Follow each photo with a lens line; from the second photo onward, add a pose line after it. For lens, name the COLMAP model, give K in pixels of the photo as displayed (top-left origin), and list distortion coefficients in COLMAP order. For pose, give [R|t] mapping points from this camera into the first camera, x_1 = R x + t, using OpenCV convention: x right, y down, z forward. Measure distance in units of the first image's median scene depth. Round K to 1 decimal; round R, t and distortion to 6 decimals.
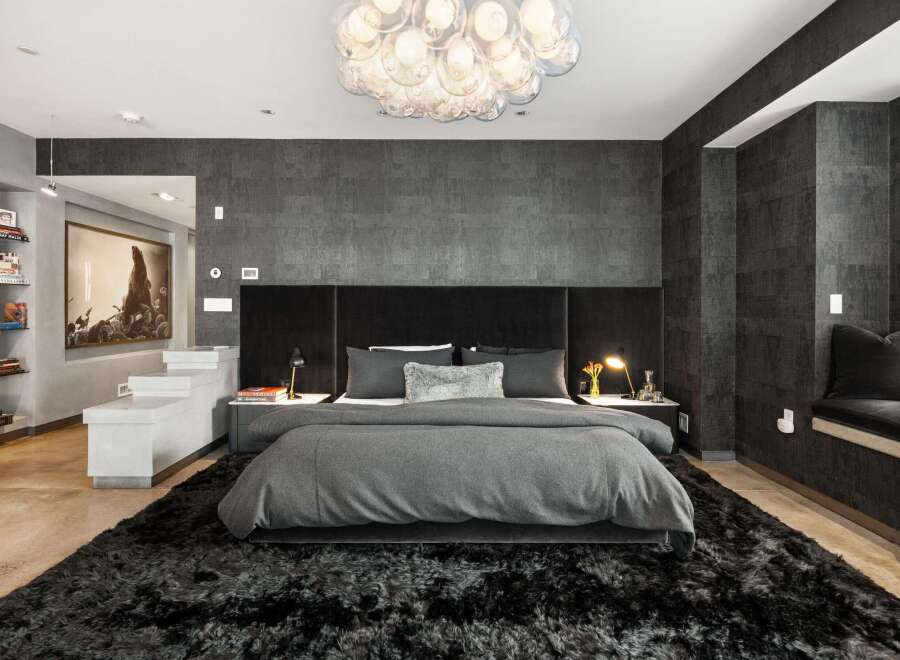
lens RADIAL K [[477.4, 0, 468.5], [0, 477.4, 309.9], [0, 0, 1]] dist [-0.002893, 0.004712]
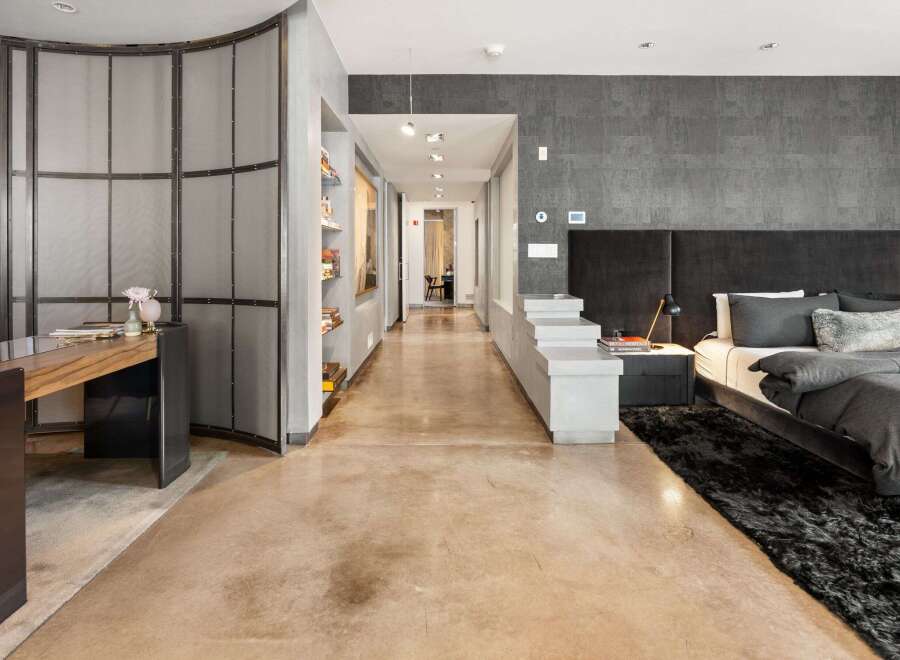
lens RADIAL K [[504.5, 0, 448.2], [0, 504.5, 260.9], [0, 0, 1]] dist [0.015422, 0.002028]
pose [[0.999707, -0.003493, 0.023971, -0.736032], [0.003238, 0.999938, 0.010699, -0.001448], [-0.024007, -0.010618, 0.999655, -0.001393]]
